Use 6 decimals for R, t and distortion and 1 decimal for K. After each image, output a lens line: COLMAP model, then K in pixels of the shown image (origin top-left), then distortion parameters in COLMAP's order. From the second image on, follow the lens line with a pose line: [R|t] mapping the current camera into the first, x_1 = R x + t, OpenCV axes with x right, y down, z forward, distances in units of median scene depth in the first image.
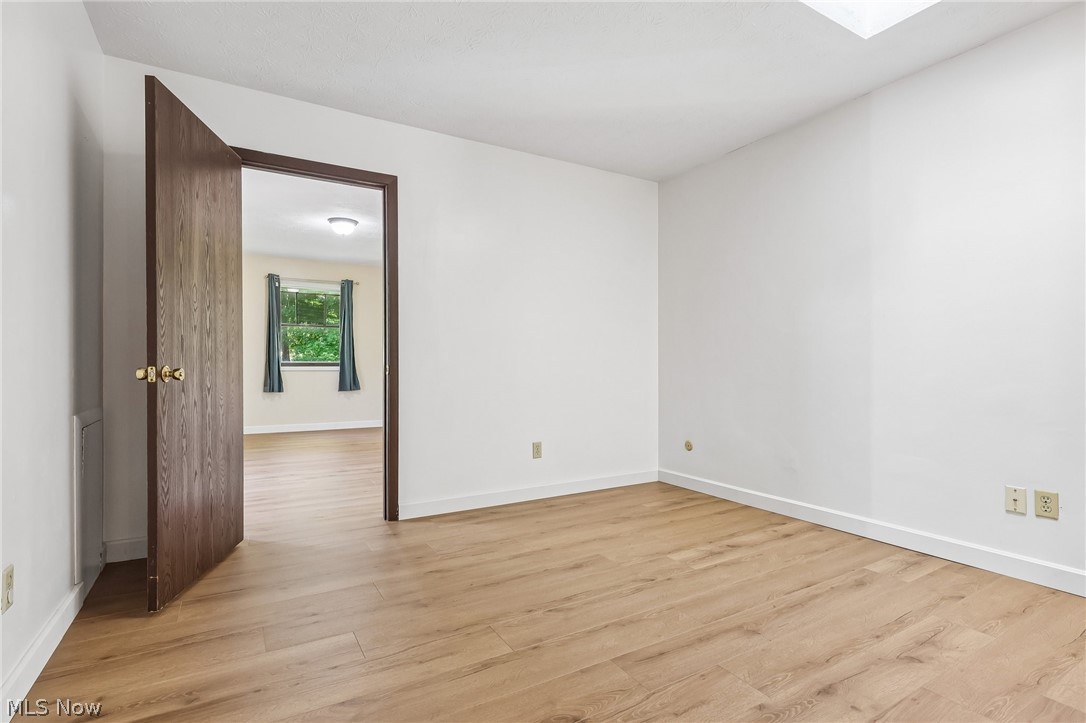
lens RADIAL K [[521.4, 0, 543.1], [0, 521.4, 362.5], [0, 0, 1]] dist [-0.006044, 0.001102]
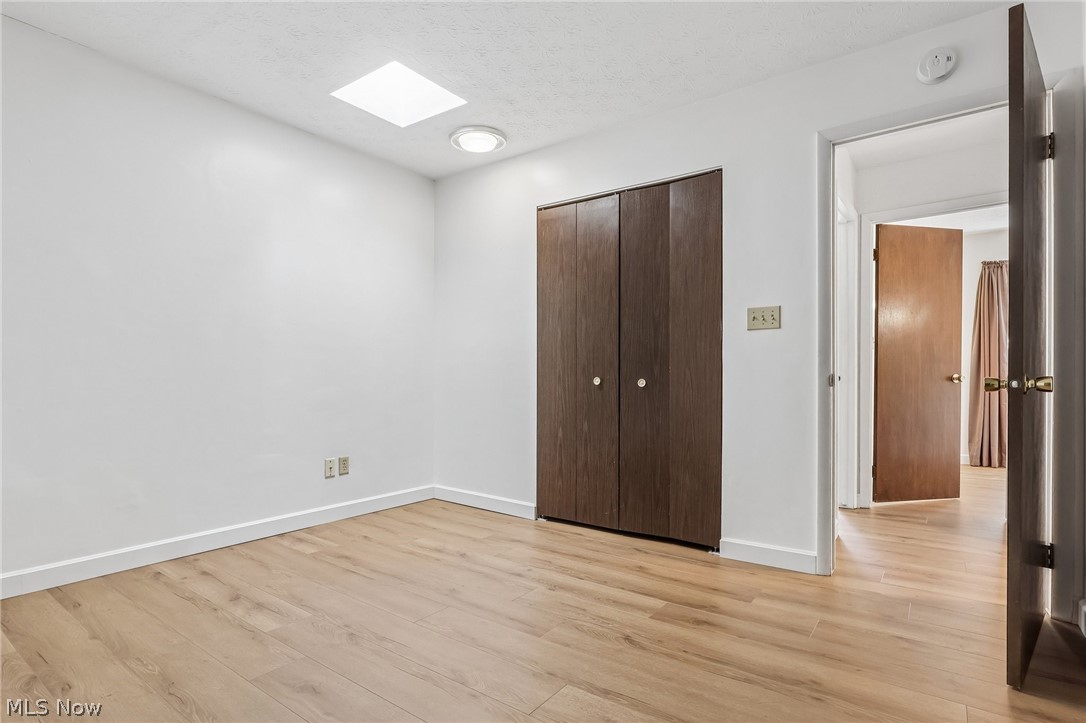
lens RADIAL K [[521.4, 0, 540.6], [0, 521.4, 370.4], [0, 0, 1]] dist [-0.006044, 0.001102]
pose [[-0.374243, 0.009744, 0.927279, -0.605787], [-0.007923, 0.999875, -0.013705, 0.011150], [-0.927297, -0.012476, -0.374119, 0.946258]]
